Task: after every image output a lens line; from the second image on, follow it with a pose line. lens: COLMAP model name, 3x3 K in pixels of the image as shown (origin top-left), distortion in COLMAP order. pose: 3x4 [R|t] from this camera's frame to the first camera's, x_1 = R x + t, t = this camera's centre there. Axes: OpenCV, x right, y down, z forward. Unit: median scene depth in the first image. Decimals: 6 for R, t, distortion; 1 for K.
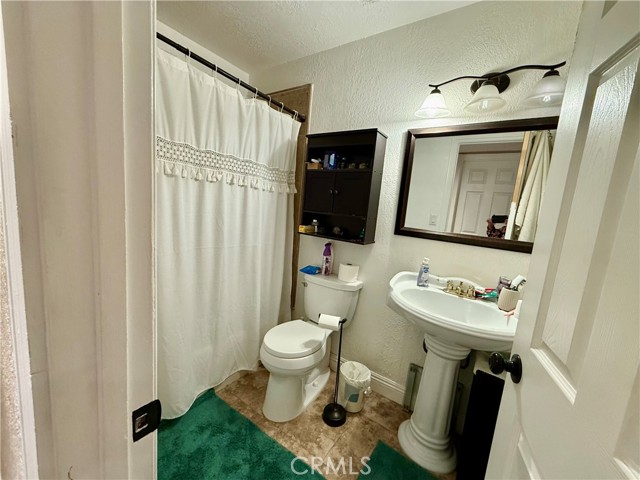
lens RADIAL K [[254.4, 0, 320.5], [0, 254.4, 240.0], [0, 0, 1]] dist [-0.001433, 0.000575]
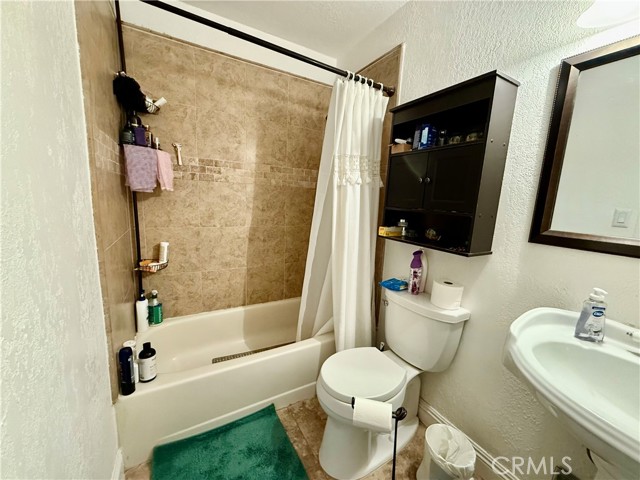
lens RADIAL K [[254.4, 0, 320.6], [0, 254.4, 239.7], [0, 0, 1]] dist [-0.001433, 0.000575]
pose [[0.899875, 0.026550, -0.435339, 0.101441], [-0.029875, 0.999553, -0.000794, -0.011997], [0.435123, 0.013720, 0.900266, 0.224855]]
